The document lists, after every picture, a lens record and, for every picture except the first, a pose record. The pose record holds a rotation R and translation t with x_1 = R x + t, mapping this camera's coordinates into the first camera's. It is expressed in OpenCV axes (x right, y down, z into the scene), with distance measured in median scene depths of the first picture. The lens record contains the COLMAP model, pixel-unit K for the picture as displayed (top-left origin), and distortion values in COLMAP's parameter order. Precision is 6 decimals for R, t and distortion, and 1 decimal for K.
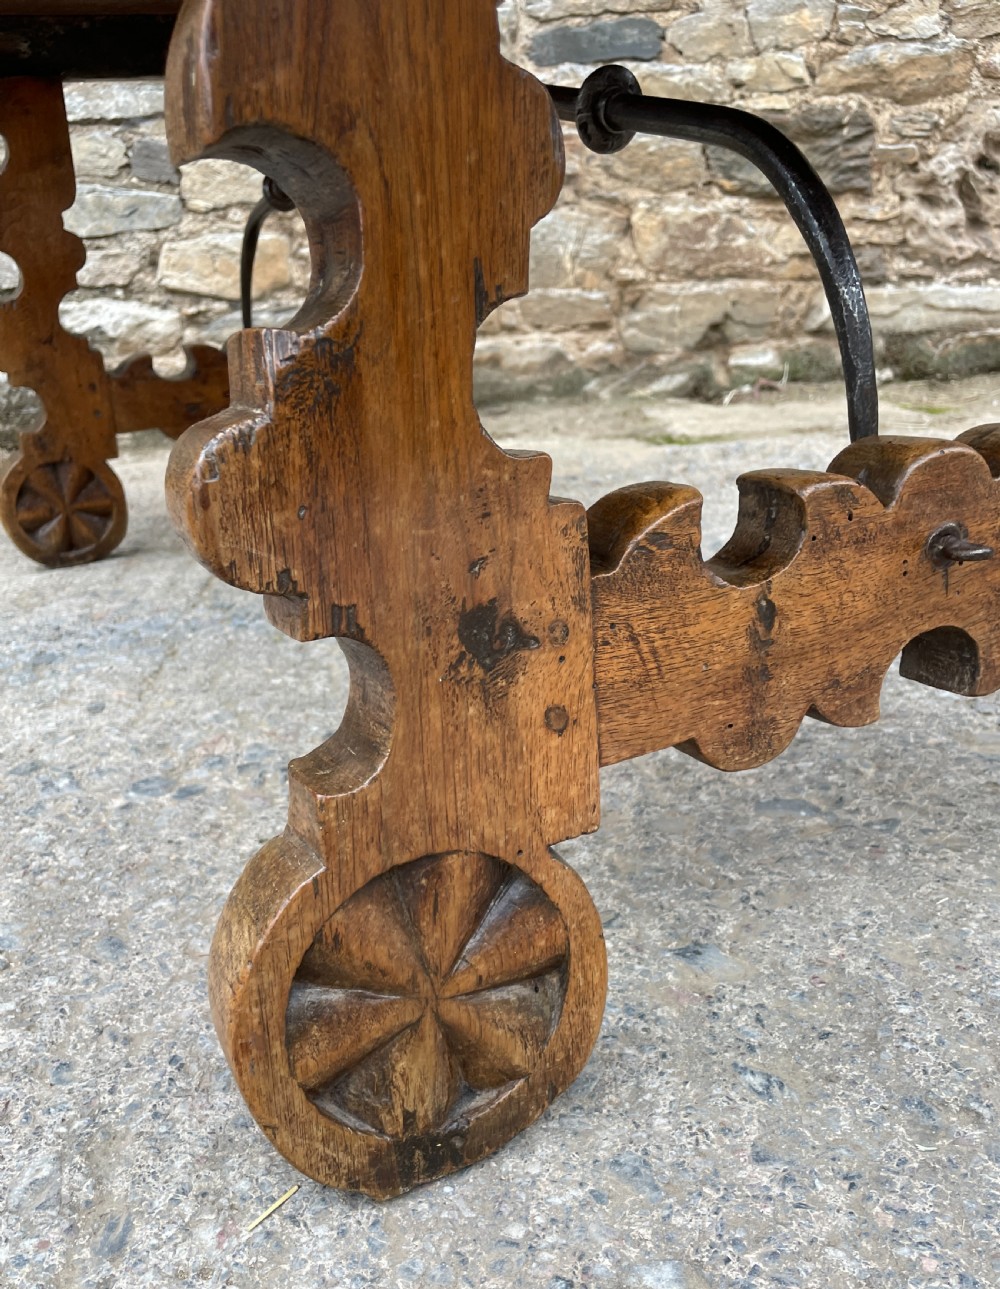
lens RADIAL K [[1076.6, 0, 458.9], [0, 1076.6, 710.9], [0, 0, 1]] dist [0.075594, -0.117245]
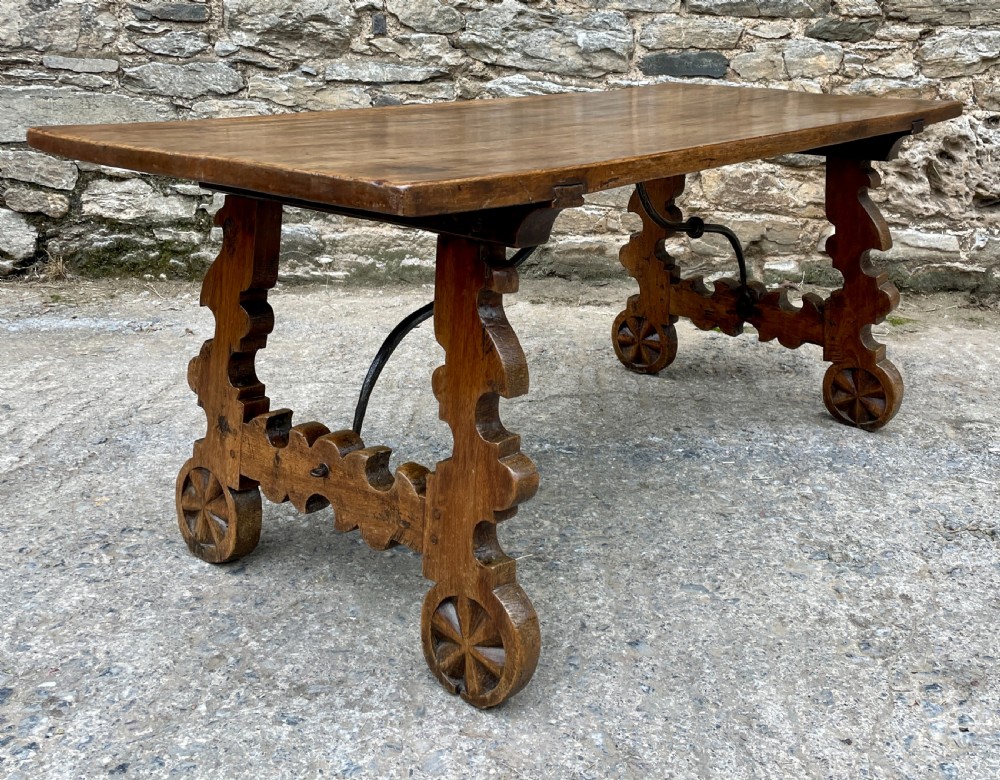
lens RADIAL K [[1078.8, 0, 550.9], [0, 1078.8, 257.6], [0, 0, 1]] dist [0.095563, -0.144677]
pose [[0.995090, 0.096819, -0.020538, -0.003308], [-0.098947, 0.977966, -0.183827, -0.044877], [0.002288, 0.184956, 0.982744, -0.439035]]
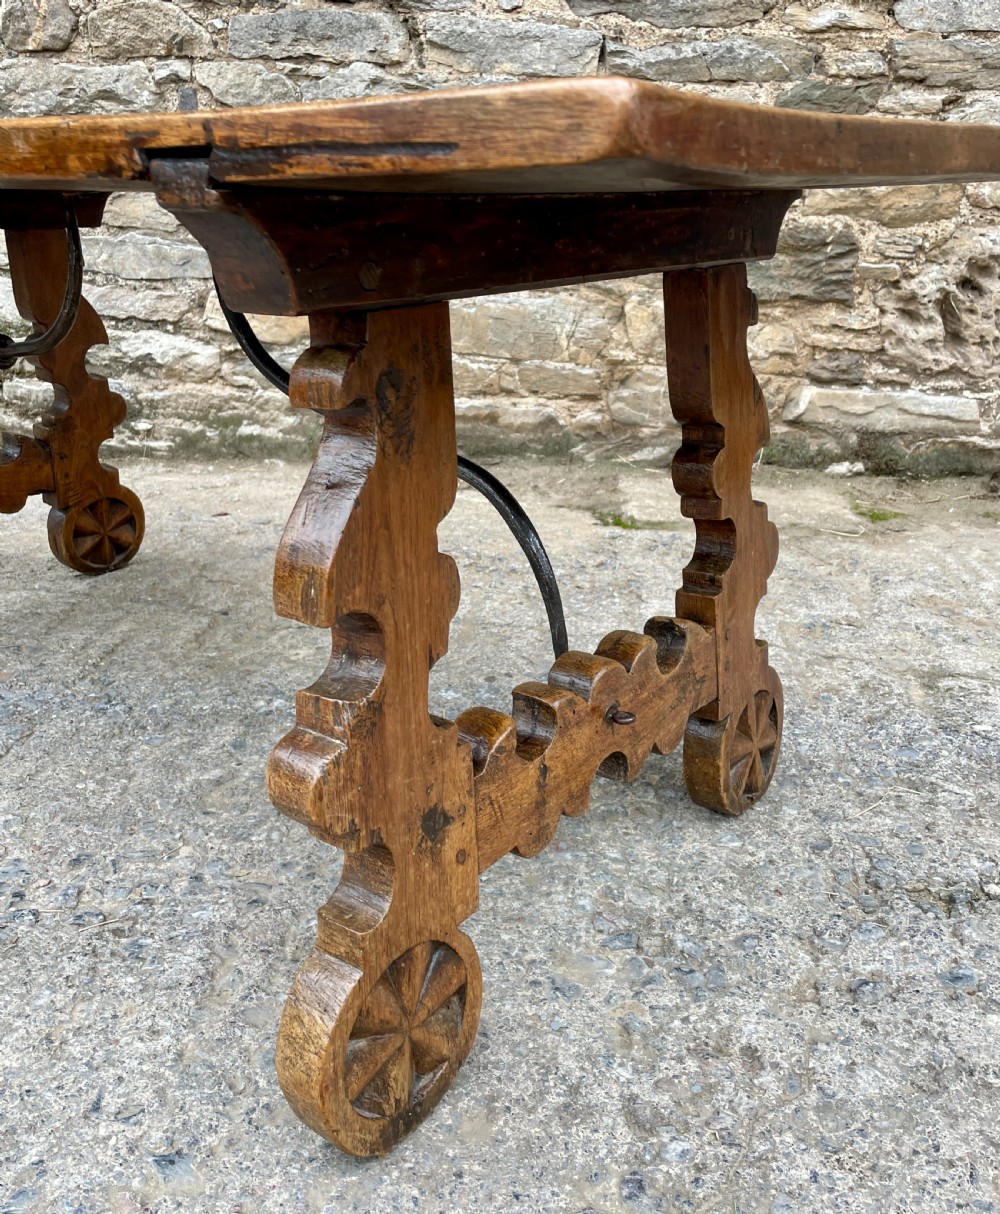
lens RADIAL K [[1049.5, 0, 487.7], [0, 1049.5, 590.9], [0, 0, 1]] dist [0.084336, -0.115870]
pose [[0.987366, 0.122080, -0.101021, 0.167974], [-0.125999, 0.991470, -0.033337, -0.118436], [0.096090, 0.045645, 0.994326, -0.062021]]
